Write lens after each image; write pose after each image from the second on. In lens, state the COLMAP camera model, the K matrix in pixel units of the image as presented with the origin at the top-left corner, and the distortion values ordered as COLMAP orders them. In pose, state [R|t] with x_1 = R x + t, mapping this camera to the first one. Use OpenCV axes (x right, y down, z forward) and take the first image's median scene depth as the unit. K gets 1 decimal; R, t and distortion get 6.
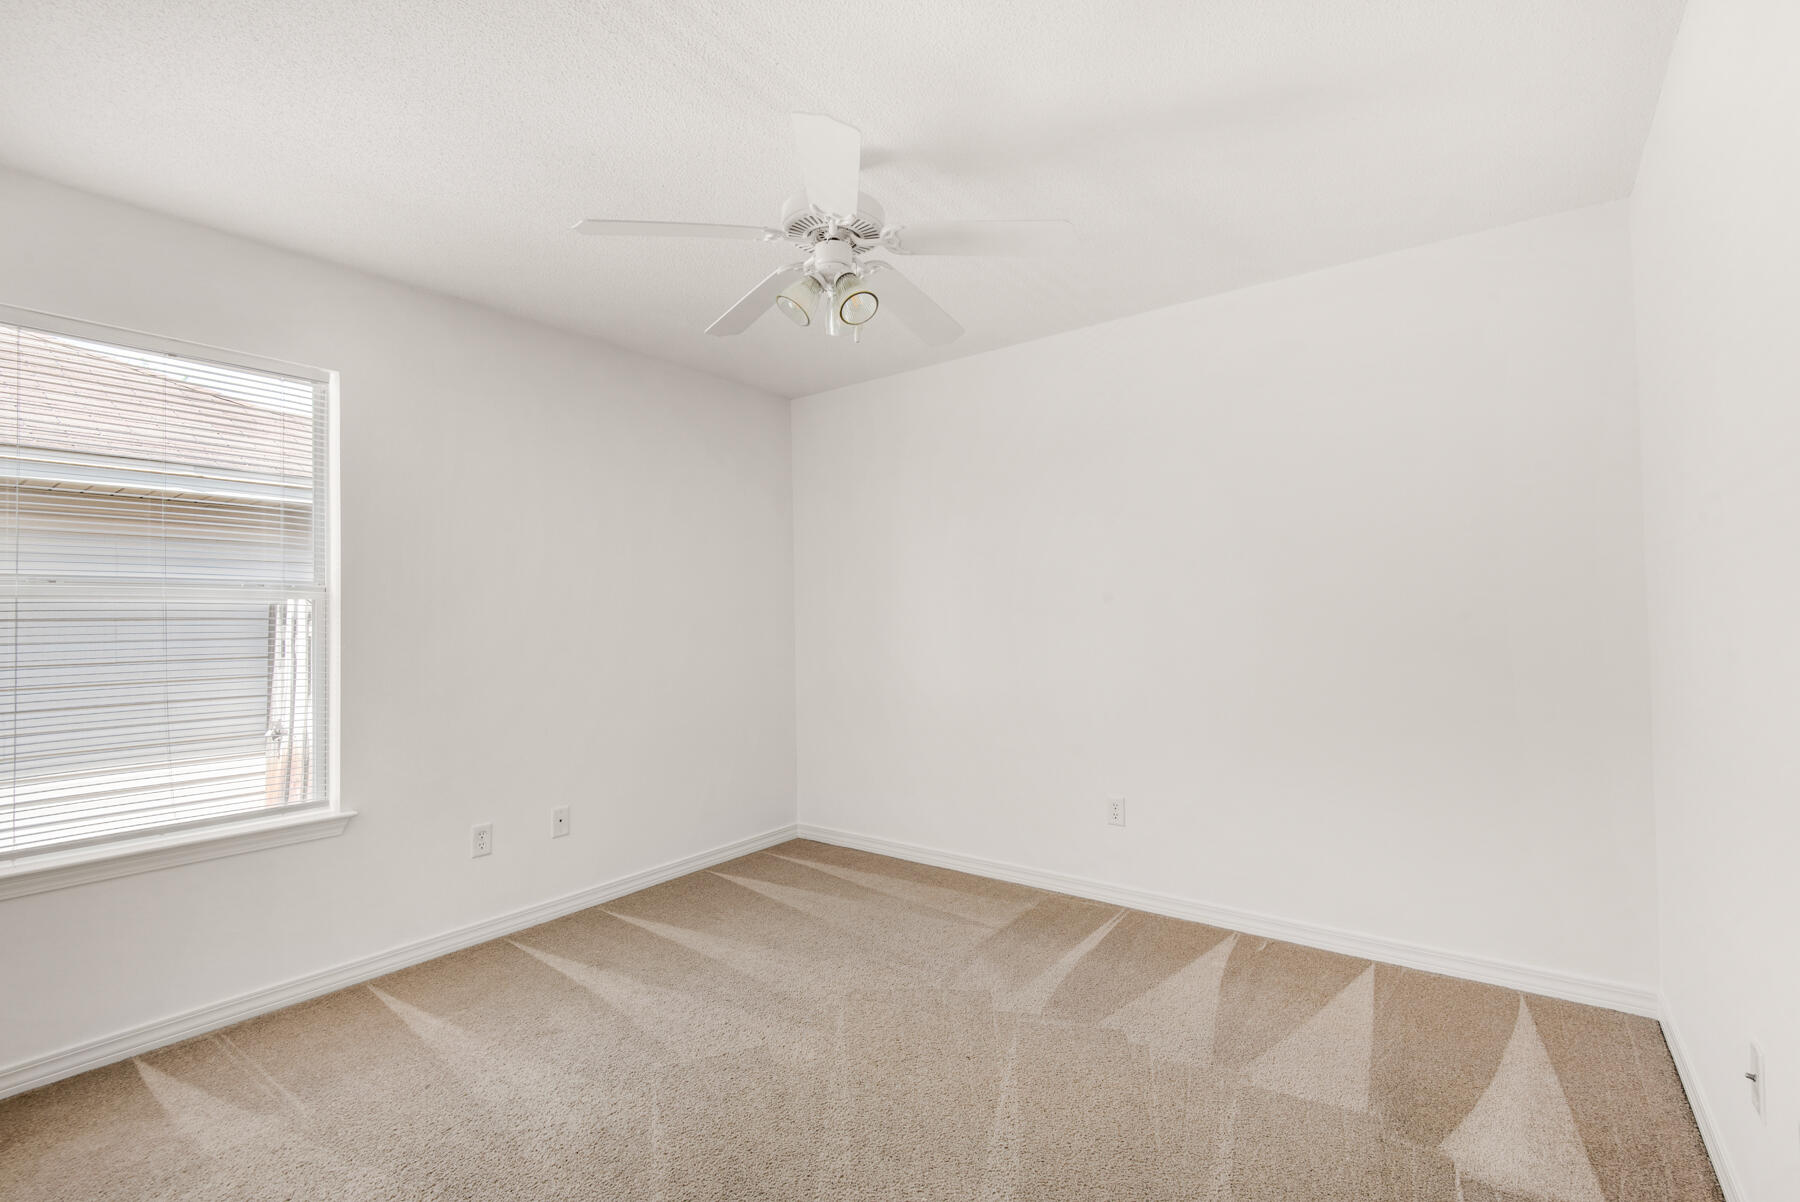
lens RADIAL K [[835.8, 0, 900.0], [0, 835.8, 601.0], [0, 0, 1]] dist [0.002283, 0.000340]
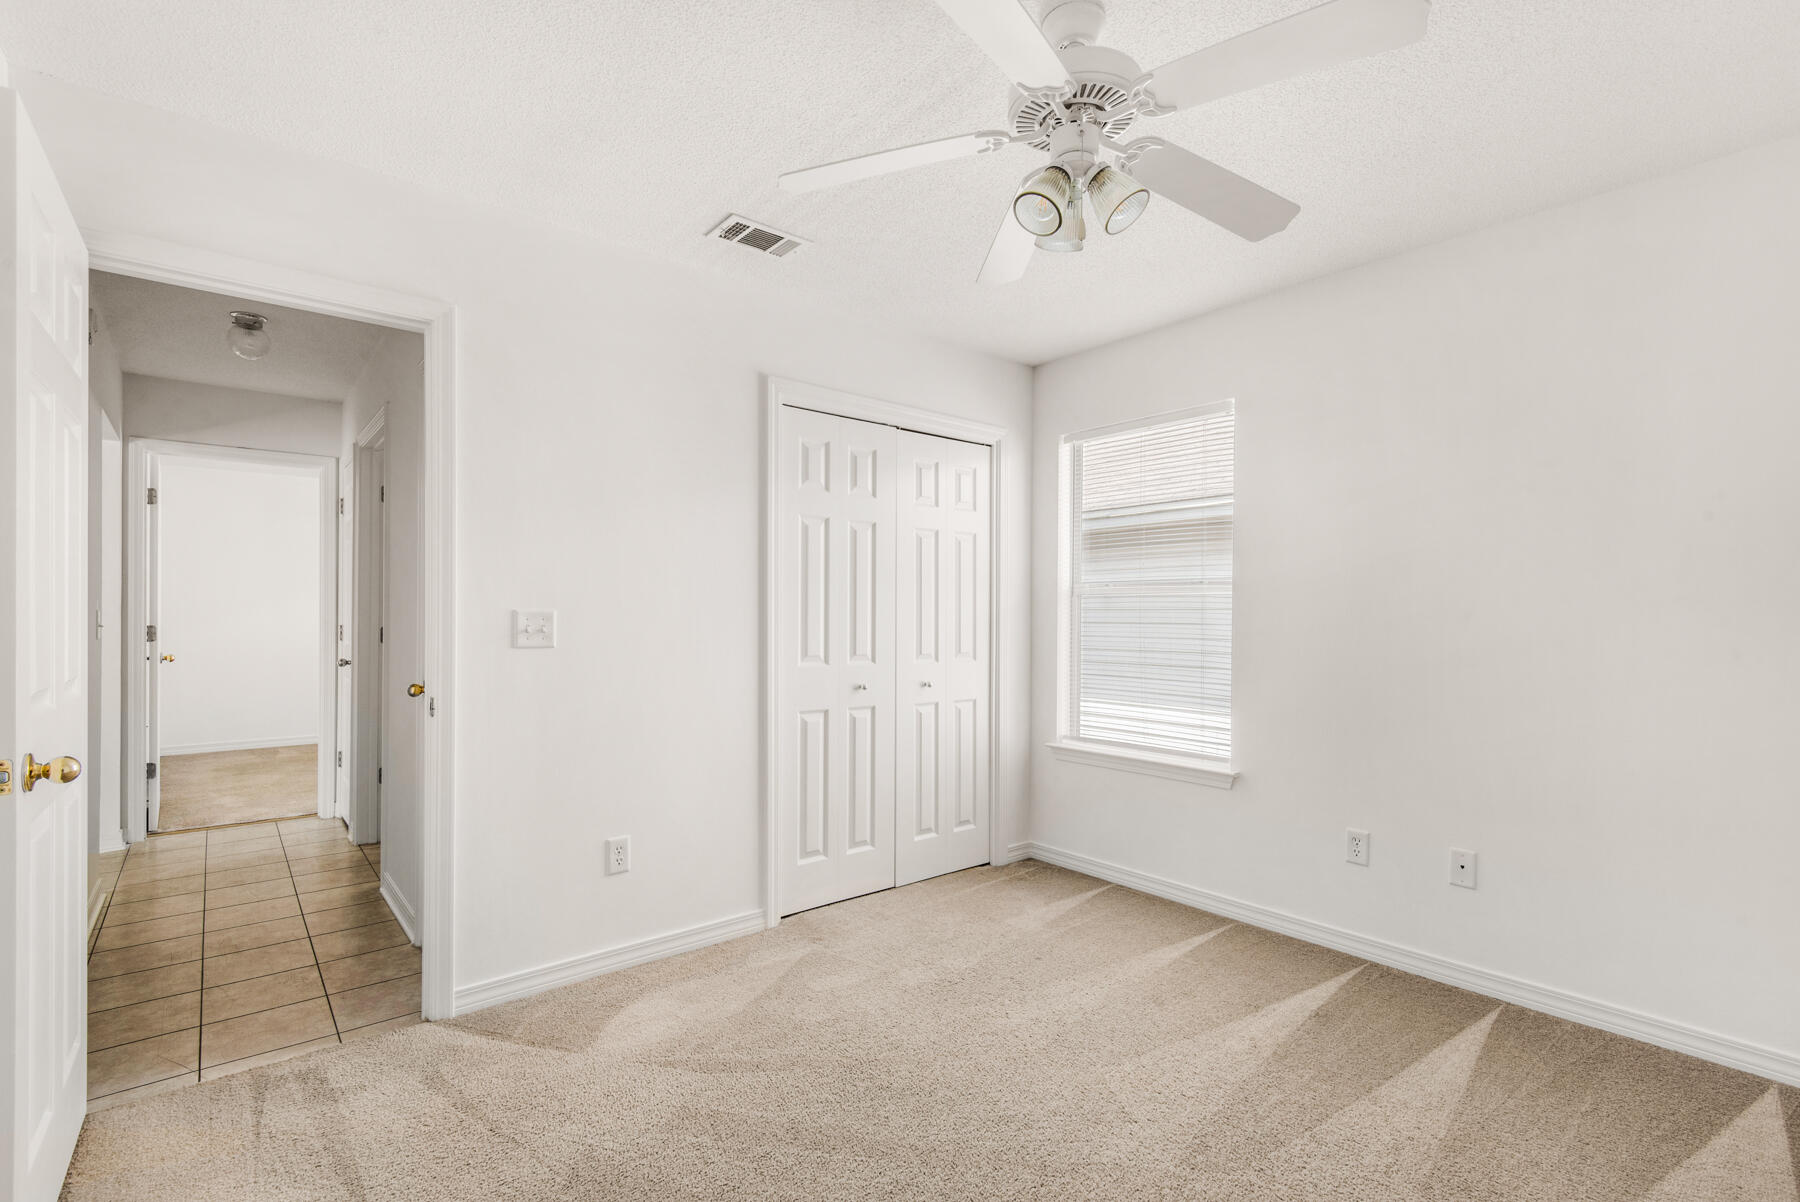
lens RADIAL K [[835.8, 0, 900.0], [0, 835.8, 601.0], [0, 0, 1]] dist [0.002283, 0.000340]
pose [[-0.252384, -0.001760, -0.967626, 0.620726], [0.016312, 0.999849, -0.006074, 0.009077], [0.967490, -0.017317, -0.252317, 0.865390]]
